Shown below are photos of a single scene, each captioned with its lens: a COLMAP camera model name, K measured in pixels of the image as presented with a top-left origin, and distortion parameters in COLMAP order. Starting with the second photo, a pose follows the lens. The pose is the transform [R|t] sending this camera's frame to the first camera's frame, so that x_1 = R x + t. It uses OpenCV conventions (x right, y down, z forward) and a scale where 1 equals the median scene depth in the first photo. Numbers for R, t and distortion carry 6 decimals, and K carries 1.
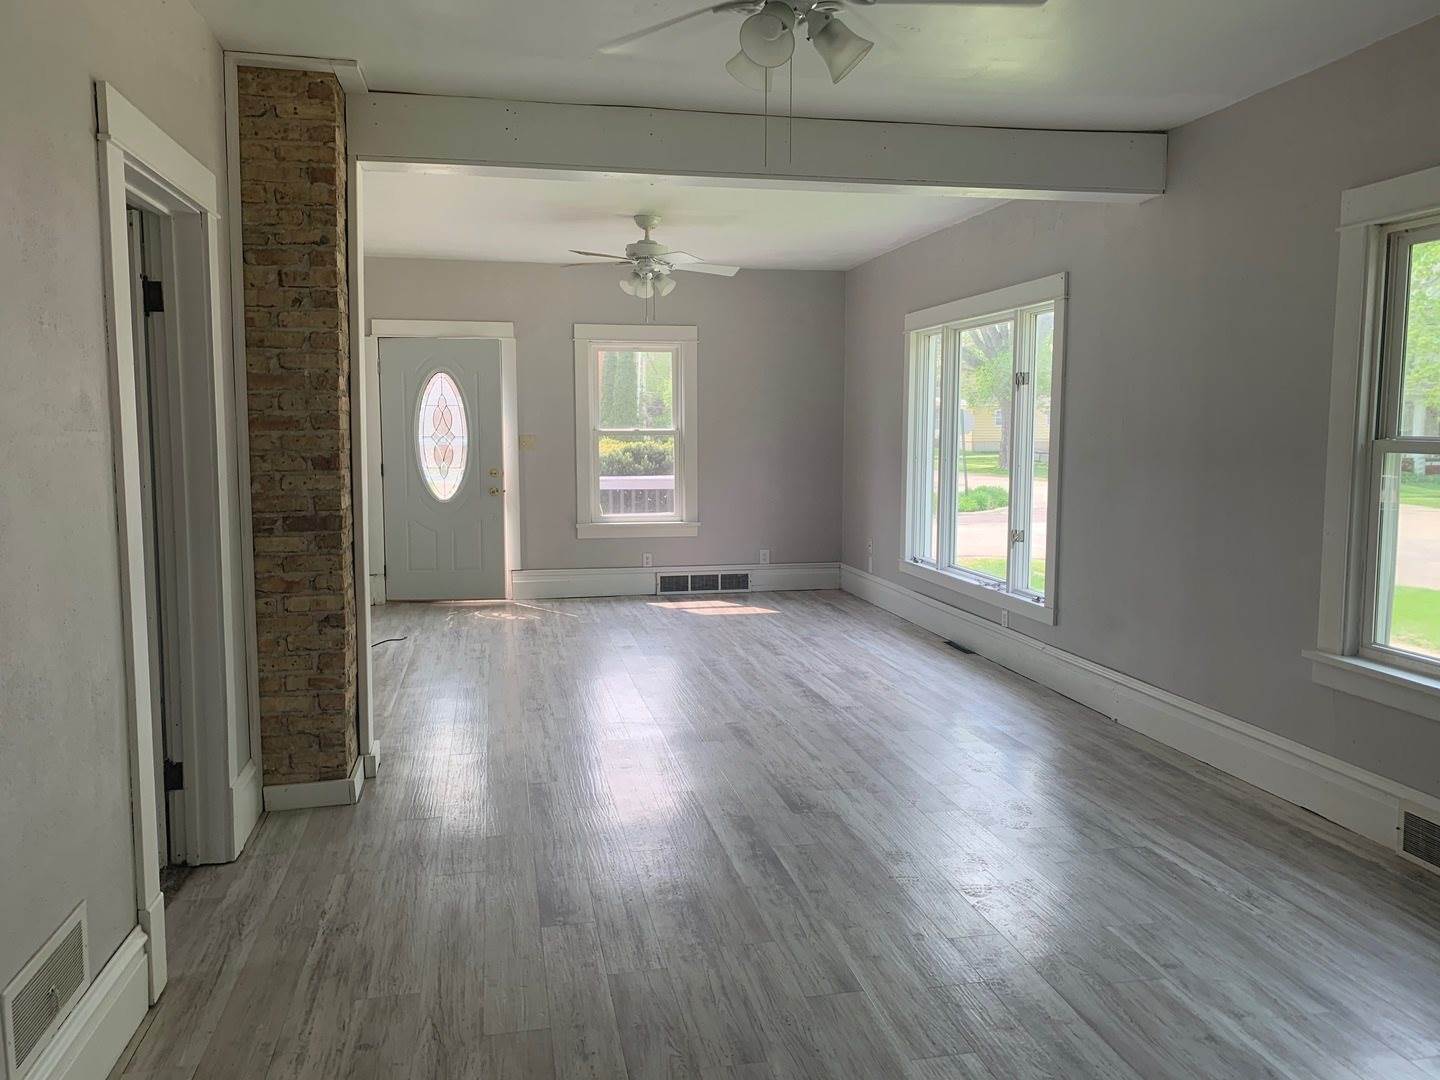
lens RADIAL K [[1147.3, 0, 720.0], [0, 1147.3, 540.0], [0, 0, 1]] dist [0.009086, 0.003889]
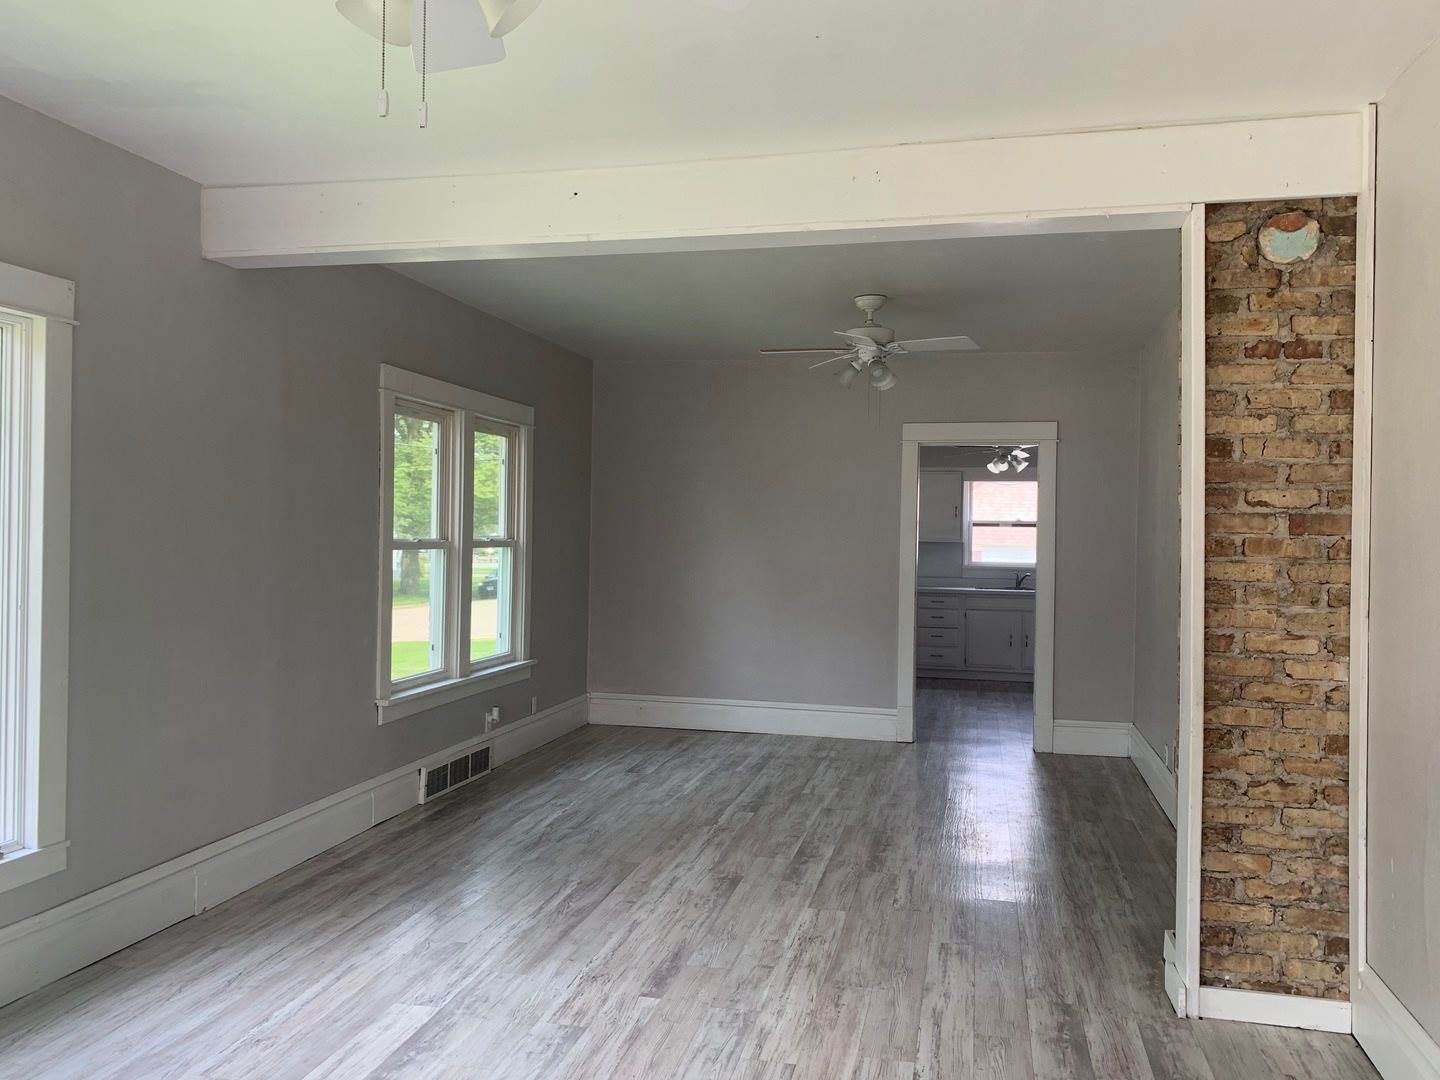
lens RADIAL K [[1147.3, 0, 720.0], [0, 1147.3, 540.0], [0, 0, 1]] dist [0.009086, 0.003889]
pose [[-0.914895, -0.017533, 0.403310, -0.373974], [0.025885, 0.994453, 0.101950, -0.214140], [-0.402860, 0.103714, -0.909366, 2.040531]]
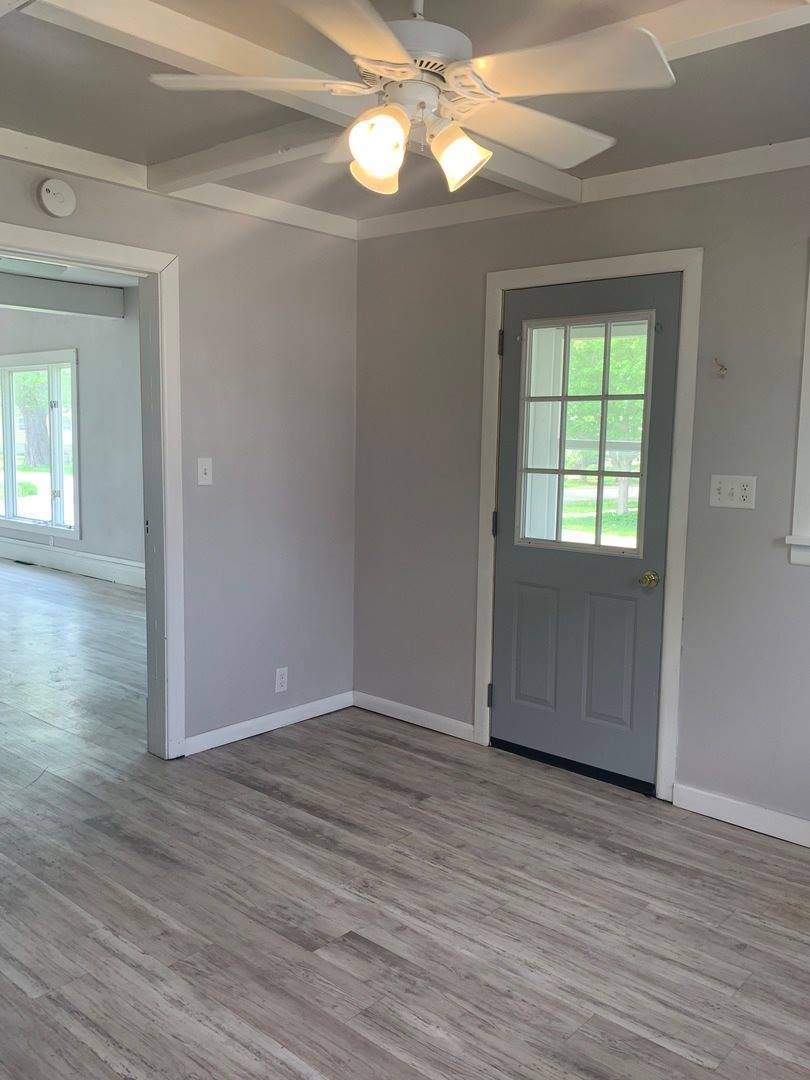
lens RADIAL K [[860.5, 0, 405.0], [0, 860.5, 540.0], [0, 0, 1]] dist [0.009086, 0.003889]
pose [[0.799514, -0.054951, 0.598129, -0.194605], [0.040087, 0.998468, 0.038147, 0.068167], [-0.599308, -0.006522, 0.800492, -0.683228]]
